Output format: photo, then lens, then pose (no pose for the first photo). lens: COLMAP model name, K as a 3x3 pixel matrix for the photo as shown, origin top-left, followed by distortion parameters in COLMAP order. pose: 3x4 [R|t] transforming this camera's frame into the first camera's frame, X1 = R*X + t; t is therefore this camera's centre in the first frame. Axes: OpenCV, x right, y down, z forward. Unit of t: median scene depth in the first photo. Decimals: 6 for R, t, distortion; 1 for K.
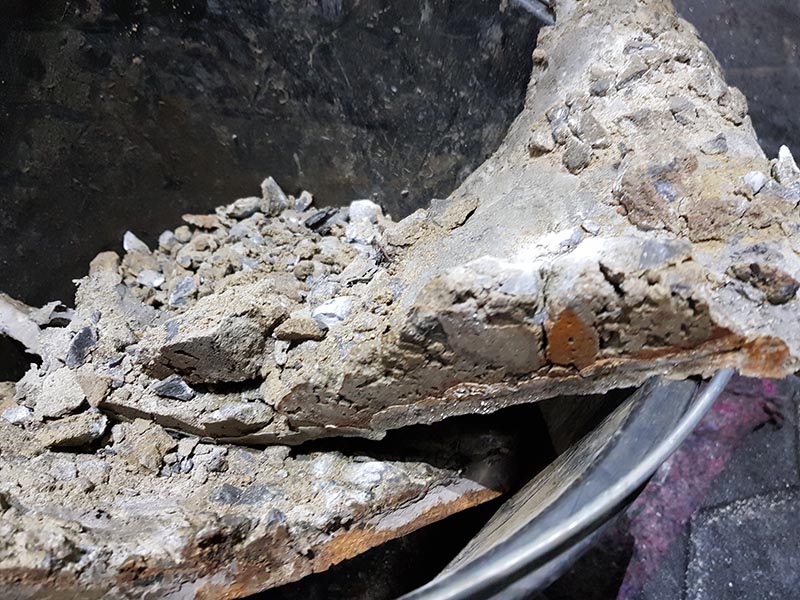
lens RADIAL K [[644.0, 0, 400.0], [0, 644.0, 300.0], [0, 0, 1]] dist [0.075313, -0.170799]
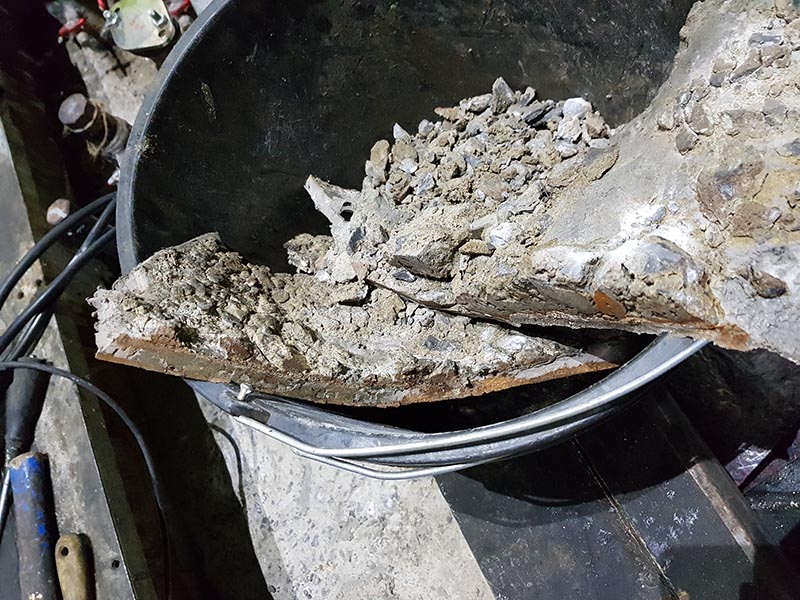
lens RADIAL K [[644.0, 0, 400.0], [0, 644.0, 300.0], [0, 0, 1]] dist [0.075313, -0.170799]
pose [[0.898366, 0.134538, -0.418136, 0.329397], [0.010353, 0.945188, 0.326364, -0.331390], [0.439125, -0.297523, 0.847732, -0.398192]]
